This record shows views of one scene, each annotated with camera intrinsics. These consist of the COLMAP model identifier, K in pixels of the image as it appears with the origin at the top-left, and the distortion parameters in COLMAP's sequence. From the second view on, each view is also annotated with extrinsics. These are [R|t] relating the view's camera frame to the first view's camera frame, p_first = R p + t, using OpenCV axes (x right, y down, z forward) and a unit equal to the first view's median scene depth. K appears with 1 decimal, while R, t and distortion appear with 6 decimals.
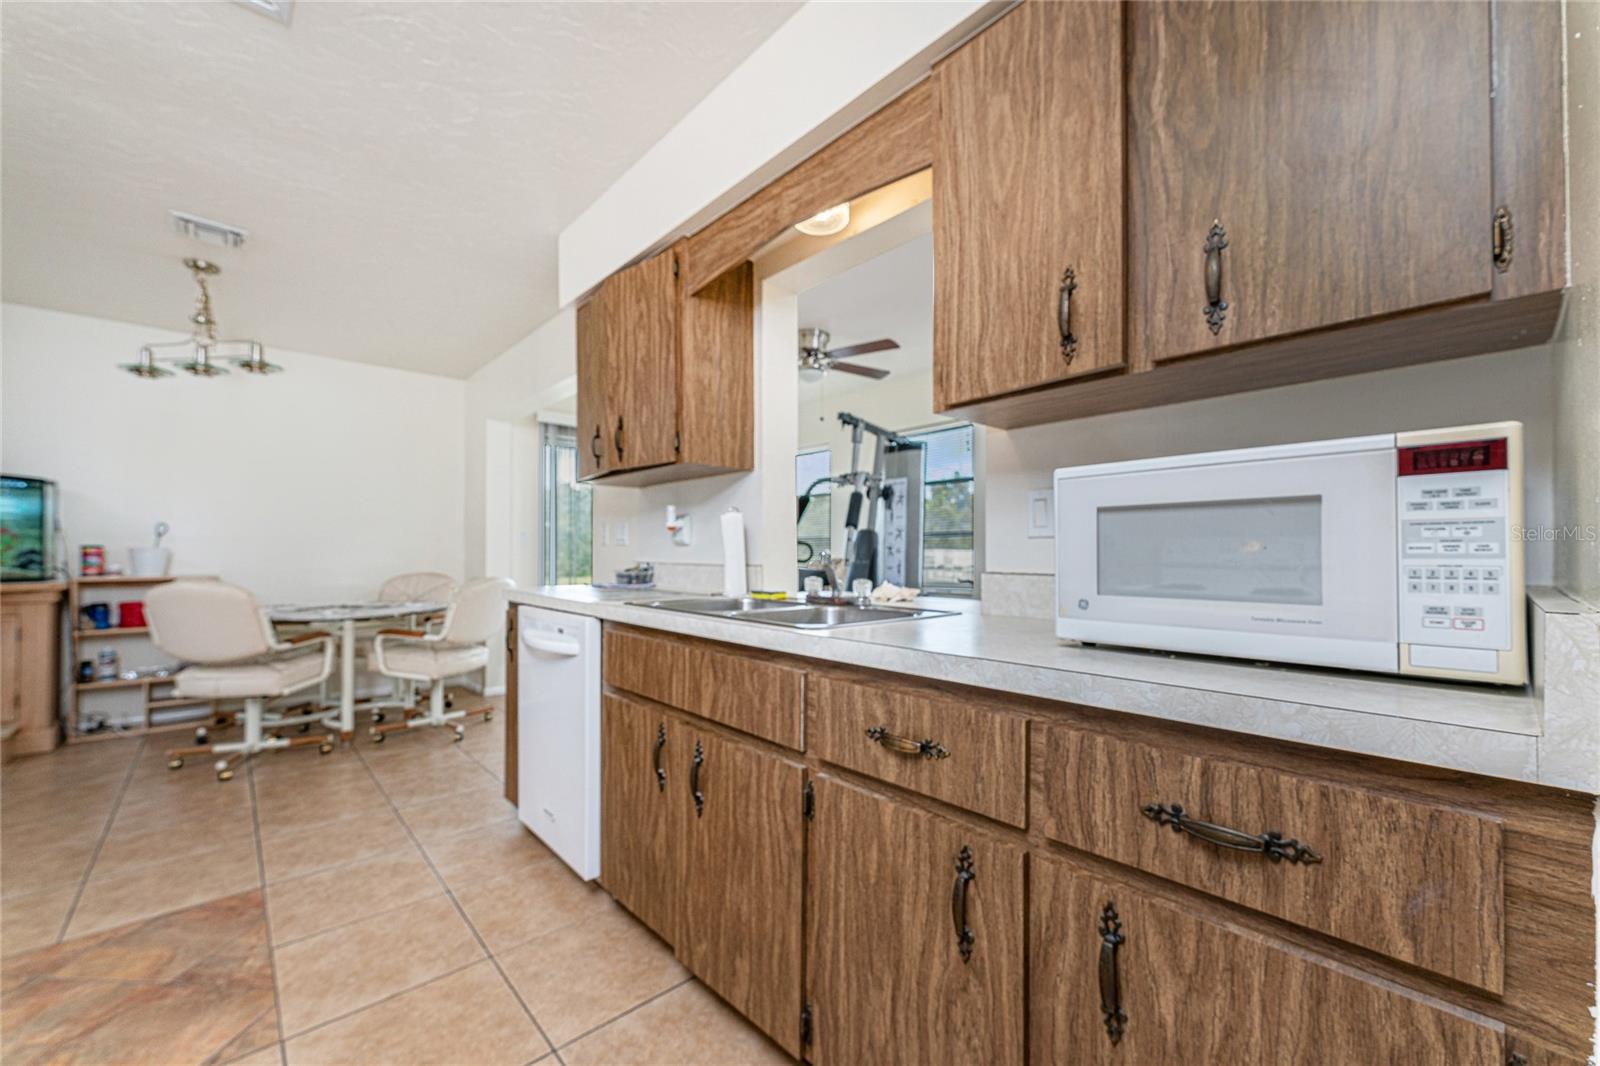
lens RADIAL K [[636.7, 0, 780.1], [0, 636.7, 553.5], [0, 0, 1]] dist [0.001181, -0.000792]
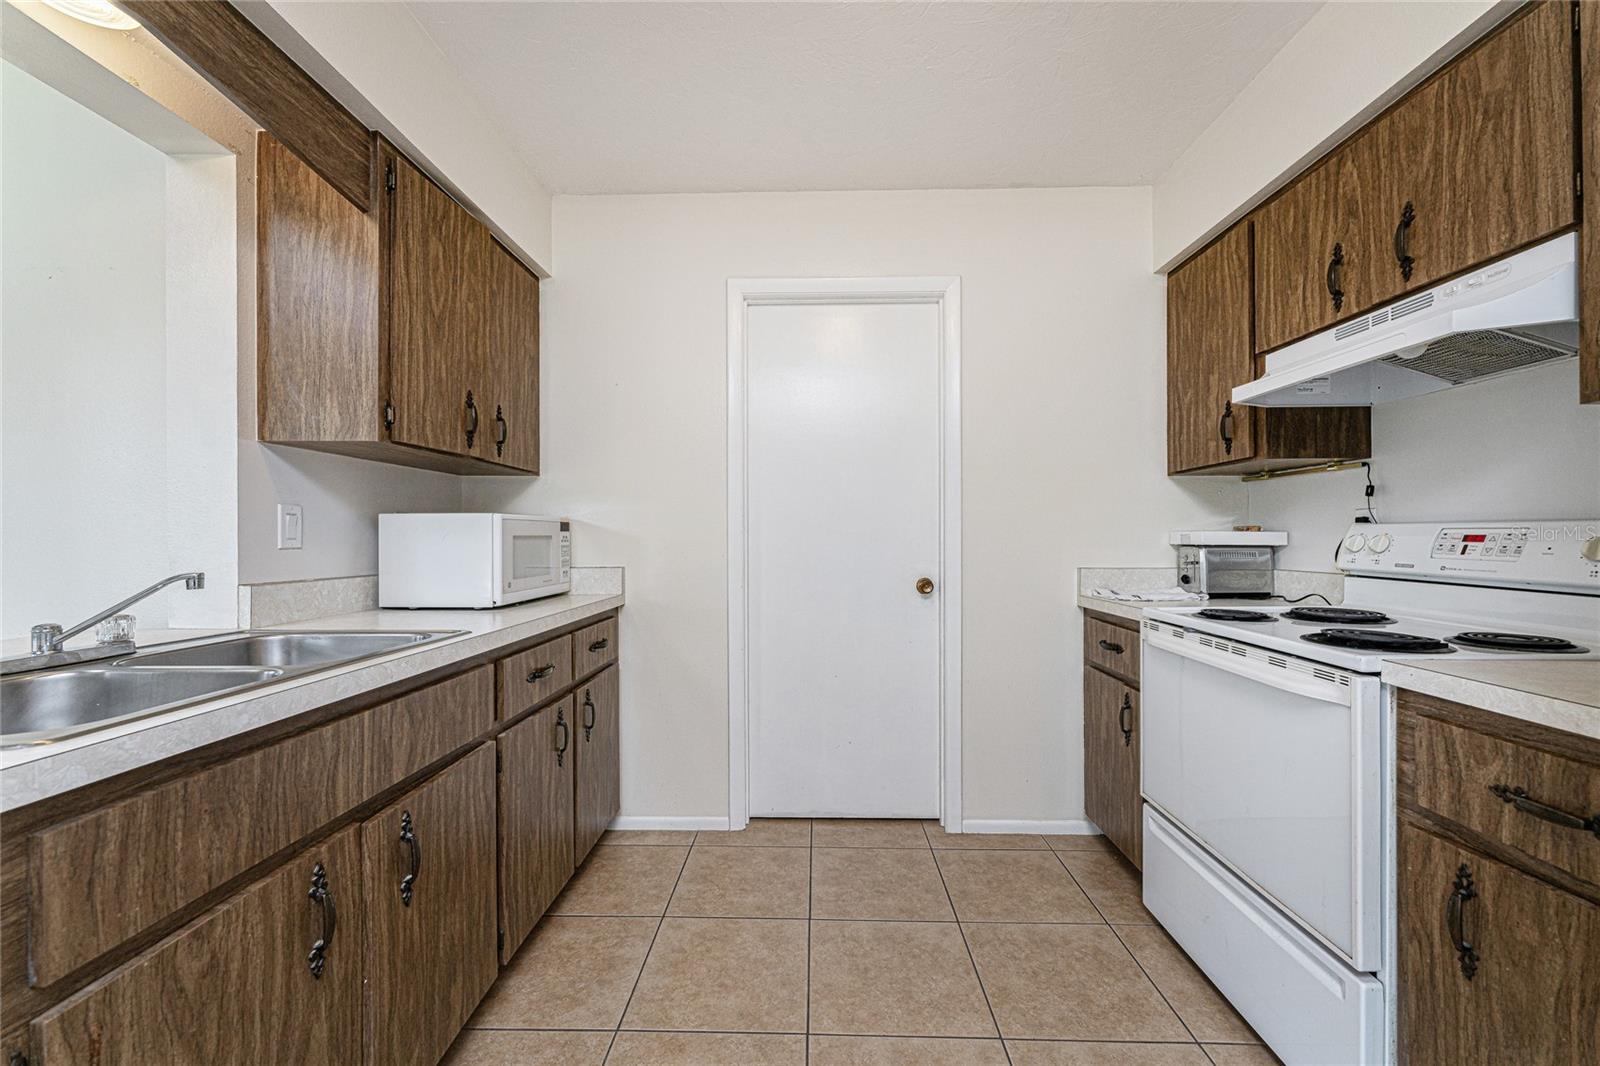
lens RADIAL K [[636.7, 0, 798.9], [0, 636.7, 538.3], [0, 0, 1]] dist [0.001181, -0.000792]
pose [[-0.726323, 0.001969, 0.687351, -0.703518], [-0.000122, 0.999996, -0.002994, -0.028654], [-0.687354, -0.002259, -0.726319, 0.851964]]
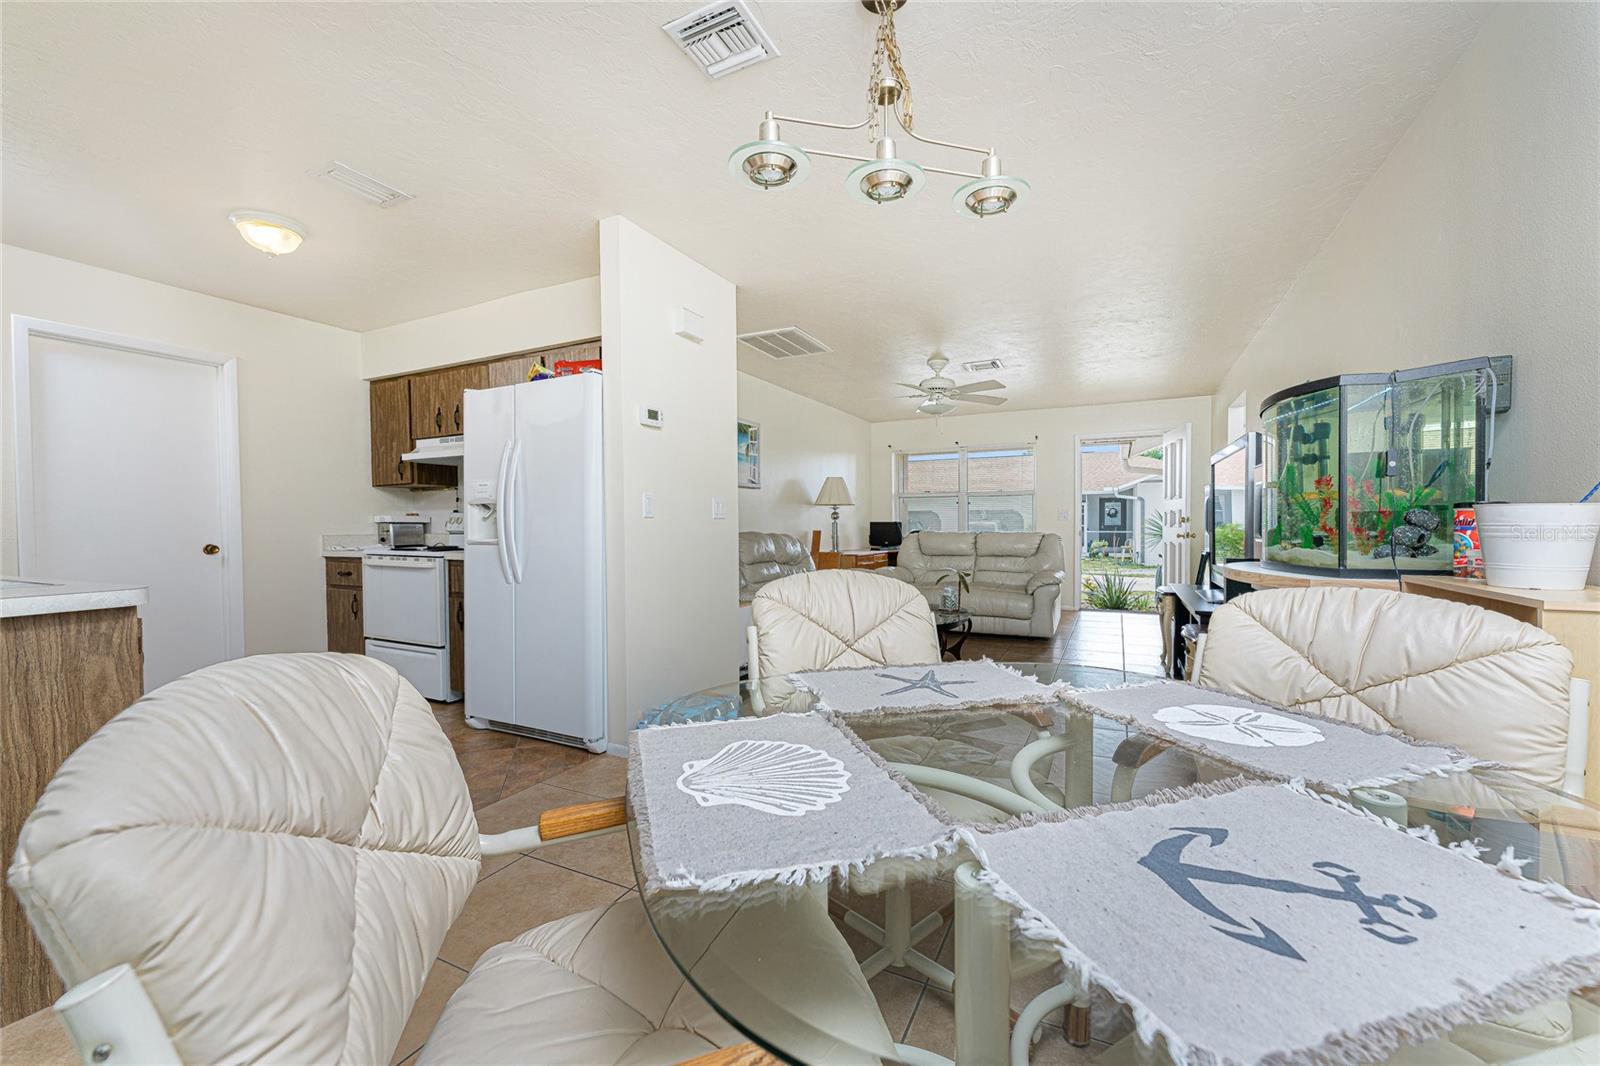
lens RADIAL K [[636.7, 0, 803.5], [0, 636.7, 539.0], [0, 0, 1]] dist [0.001181, -0.000792]
pose [[-0.930443, 0.015052, -0.366128, -0.975424], [0.008861, 0.999788, 0.018586, 0.008601], [0.366330, 0.014049, -0.930379, 2.156807]]
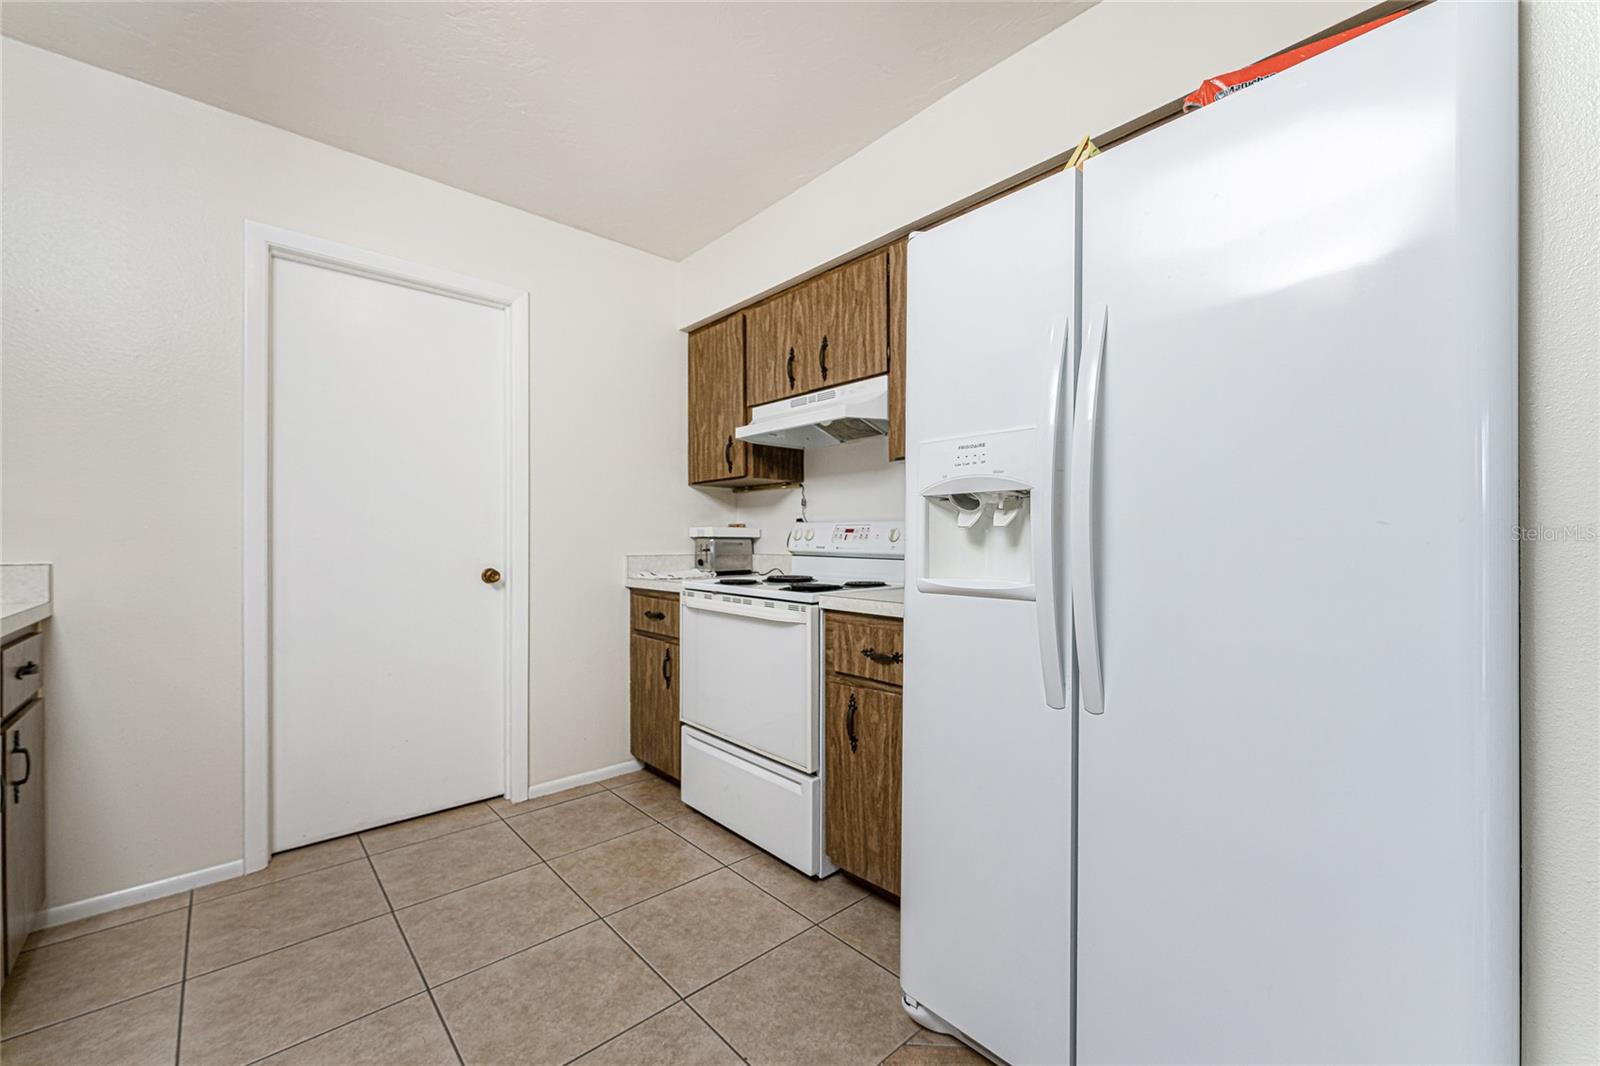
lens RADIAL K [[636.7, 0, 802.3], [0, 636.7, 536.9], [0, 0, 1]] dist [0.001181, -0.000792]
pose [[-0.999976, 0.001221, -0.006886, -0.659989], [0.001296, 0.999940, -0.010883, -0.004791], [0.006873, -0.010891, -0.999917, 1.079280]]
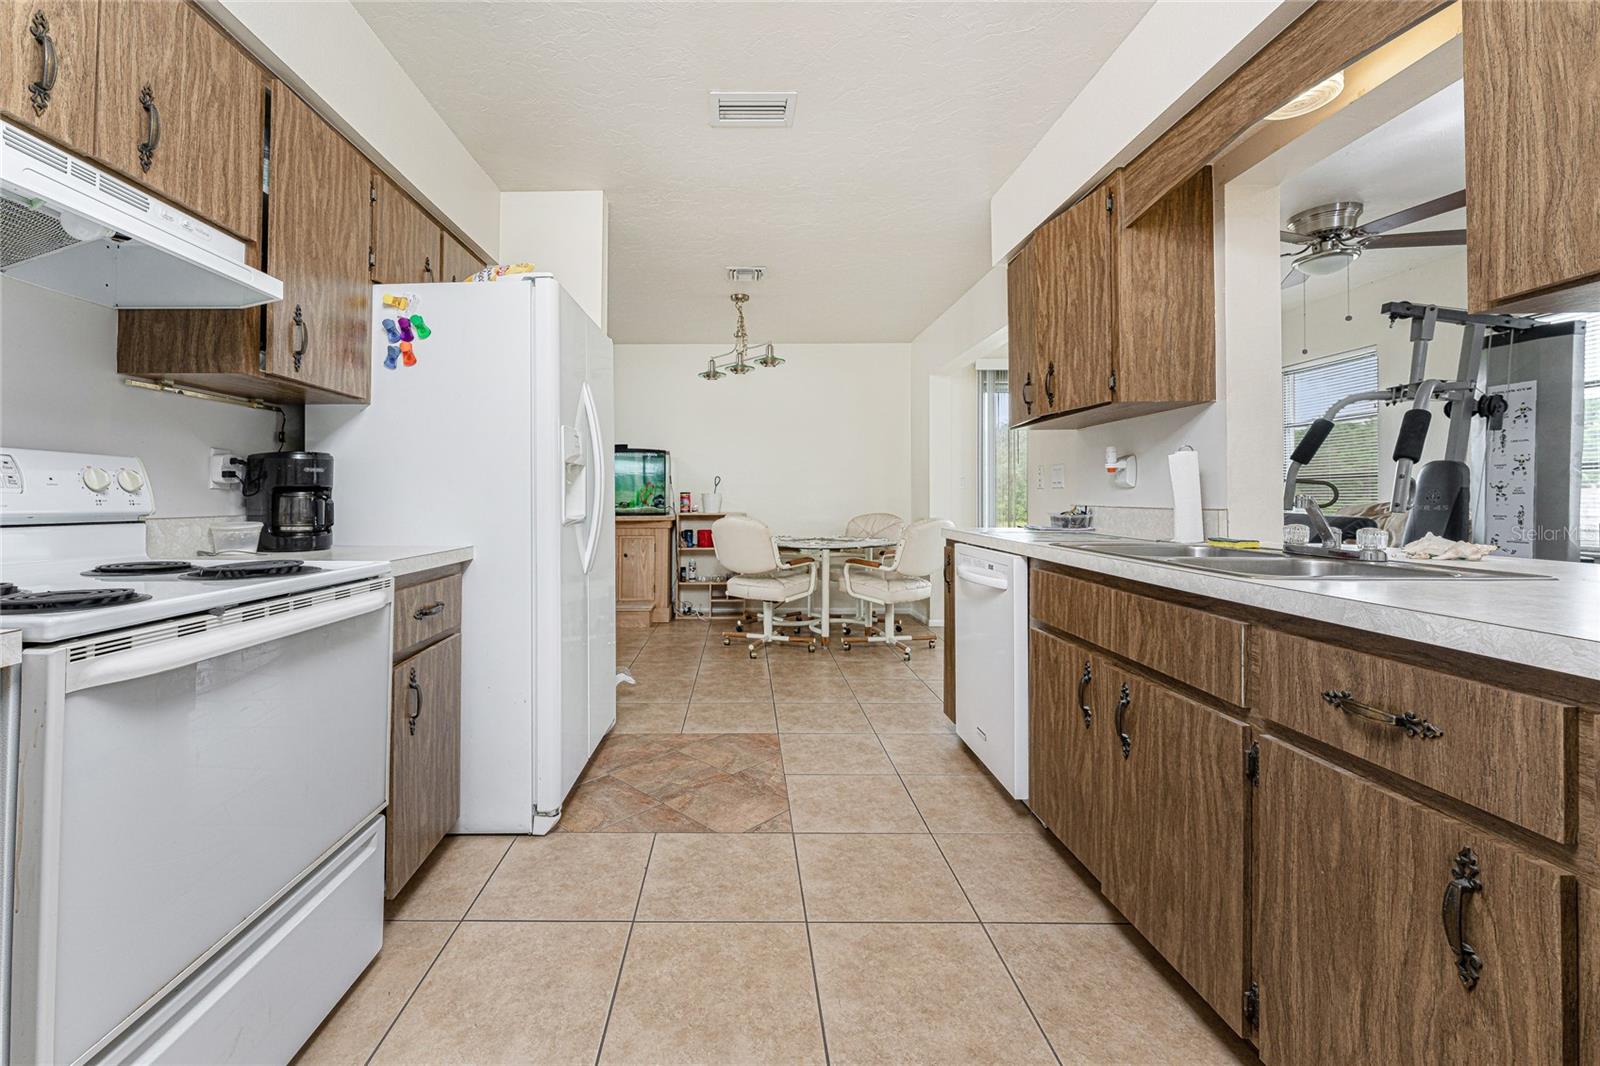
lens RADIAL K [[636.7, 0, 730.9], [0, 636.7, 490.9], [0, 0, 1]] dist [0.001181, -0.000792]
pose [[0.739544, -0.008451, -0.673055, 0.063108], [0.002122, 0.999945, -0.010224, 0.000395], [0.673105, 0.006133, 0.739521, -0.112983]]
